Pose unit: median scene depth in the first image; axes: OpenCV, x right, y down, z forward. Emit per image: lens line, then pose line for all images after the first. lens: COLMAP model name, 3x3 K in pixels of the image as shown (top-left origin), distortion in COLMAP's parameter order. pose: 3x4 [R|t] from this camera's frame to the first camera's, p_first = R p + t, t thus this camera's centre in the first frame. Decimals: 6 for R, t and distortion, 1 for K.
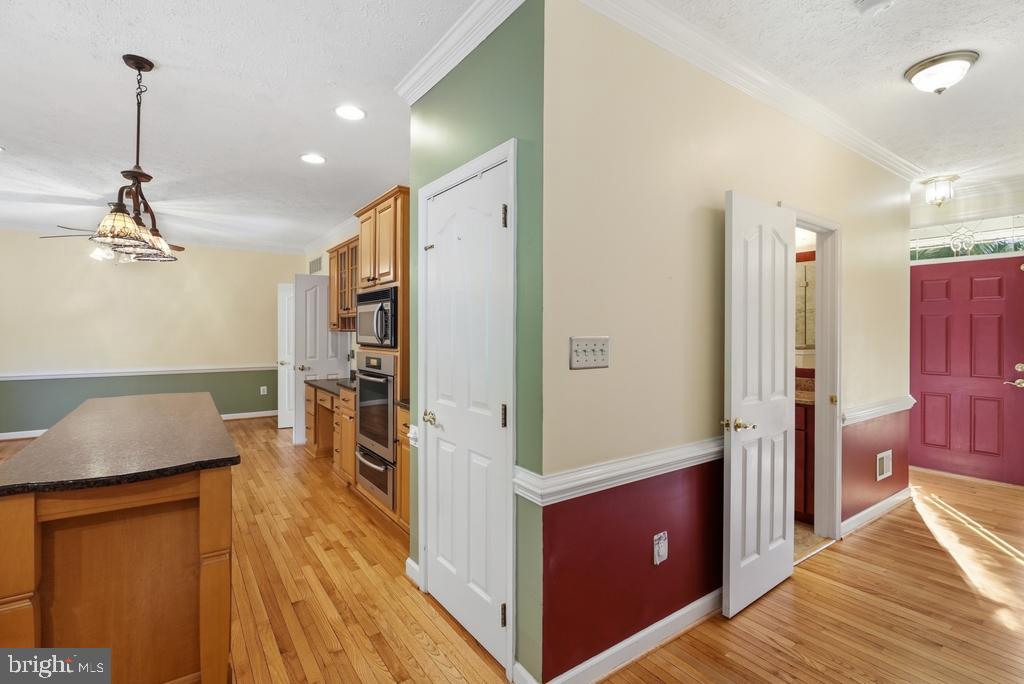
lens RADIAL K [[477.4, 0, 504.8], [0, 477.4, 332.0], [0, 0, 1]] dist [-0.002661, 0.000217]
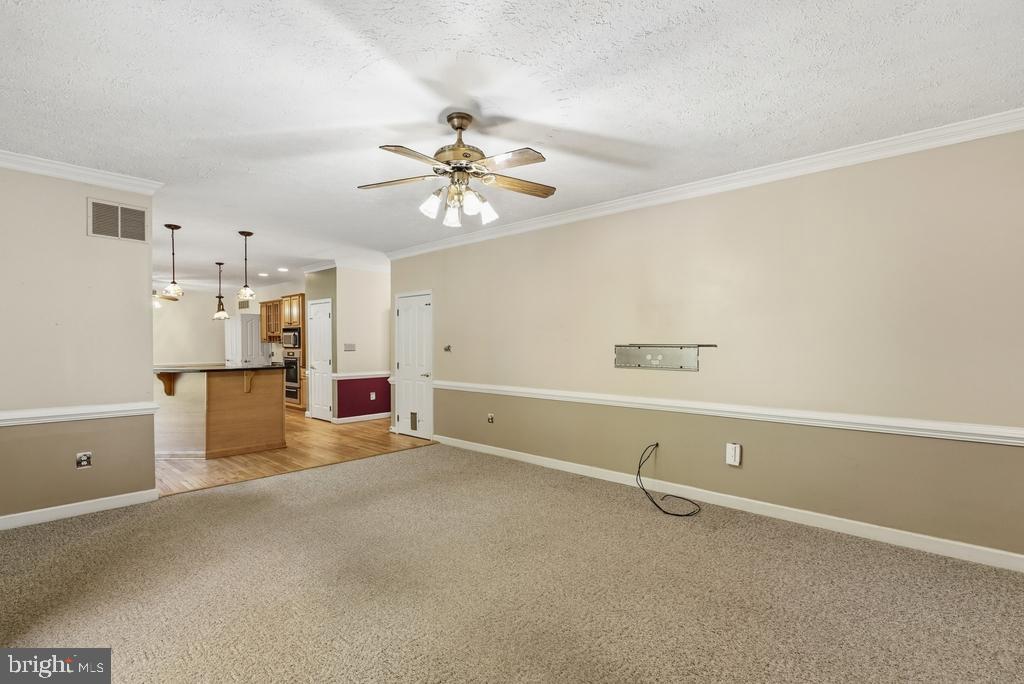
lens RADIAL K [[480.0, 0, 508.6], [0, 480.0, 347.5], [0, 0, 1]] dist [-0.000995, 0.000220]
pose [[0.976341, -0.006972, 0.216123, 0.321064], [0.004713, 0.999929, 0.010966, 0.002665], [-0.216184, -0.009687, 0.976305, -1.795903]]
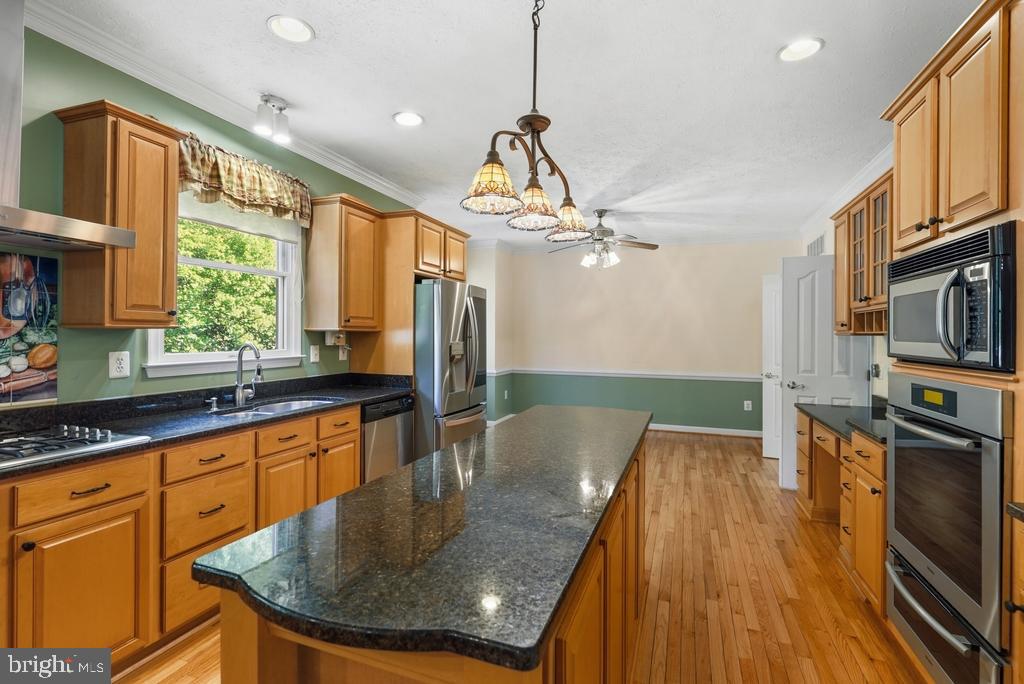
lens RADIAL K [[477.4, 0, 504.8], [0, 477.4, 332.0], [0, 0, 1]] dist [-0.002661, 0.000217]
pose [[0.568743, -0.003029, -0.822510, -0.116315], [-0.006462, 0.999946, -0.008151, 0.004617], [0.822490, 0.009951, 0.568692, 0.346207]]
